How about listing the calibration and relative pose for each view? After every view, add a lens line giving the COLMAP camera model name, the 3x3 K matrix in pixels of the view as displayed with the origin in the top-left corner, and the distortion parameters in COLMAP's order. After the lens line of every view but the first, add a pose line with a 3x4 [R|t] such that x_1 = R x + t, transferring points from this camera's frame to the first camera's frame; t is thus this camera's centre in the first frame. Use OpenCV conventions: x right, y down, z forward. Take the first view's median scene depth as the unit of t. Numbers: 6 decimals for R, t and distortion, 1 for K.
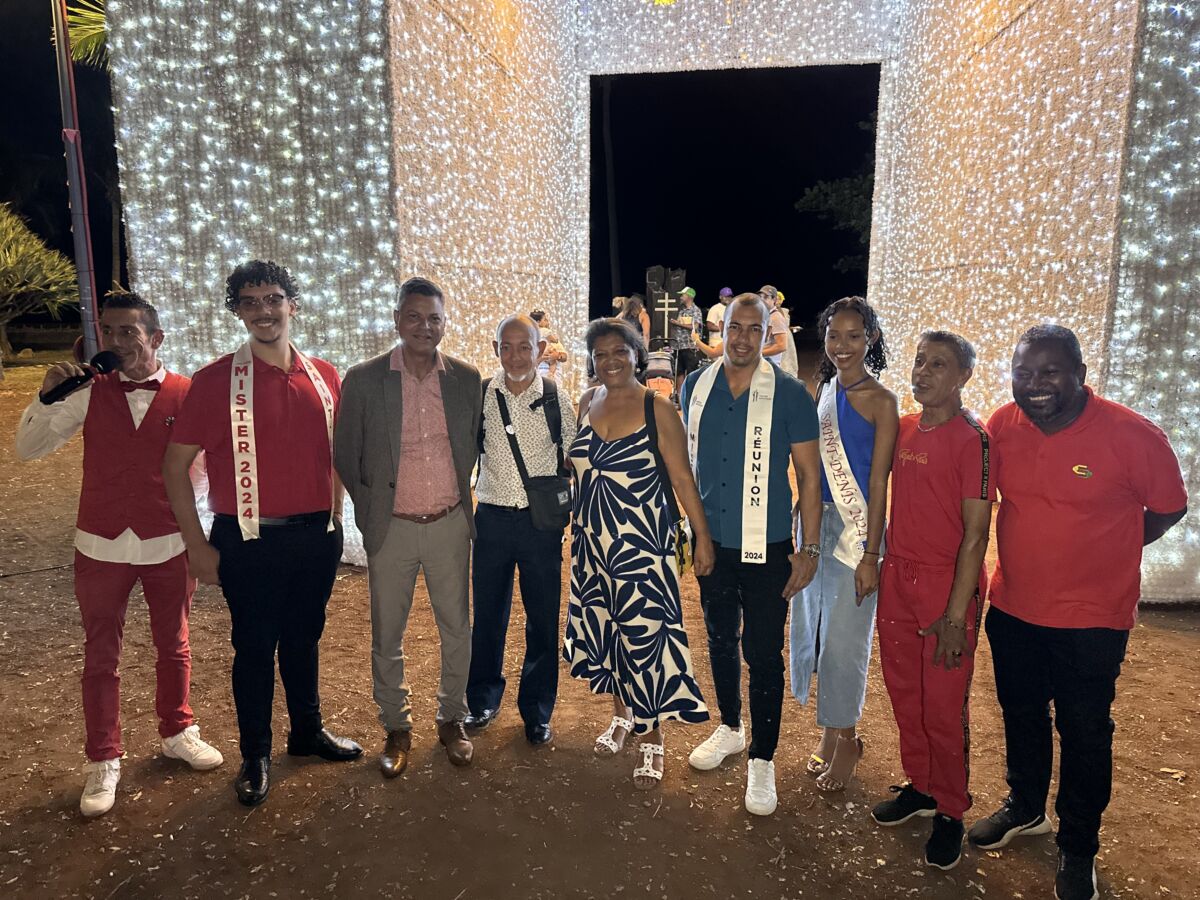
lens RADIAL K [[875.4, 0, 614.0], [0, 875.4, 483.4], [0, 0, 1]] dist [-0.018465, 0.008317]
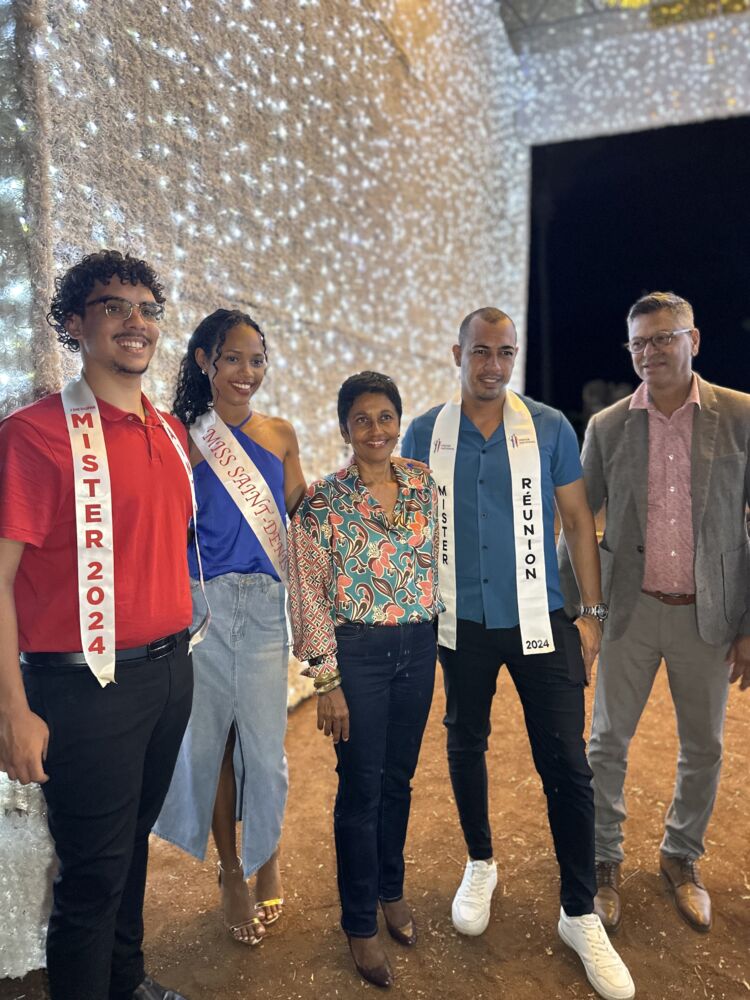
lens RADIAL K [[729.5, 0, 373.5], [0, 729.5, 510.5], [0, 0, 1]] dist [-0.018465, 0.008317]
pose [[0.974452, 0.021541, -0.223559, -0.020644], [-0.044251, 0.994293, -0.097077, -0.088141], [0.220192, 0.104490, 0.969844, 0.644215]]
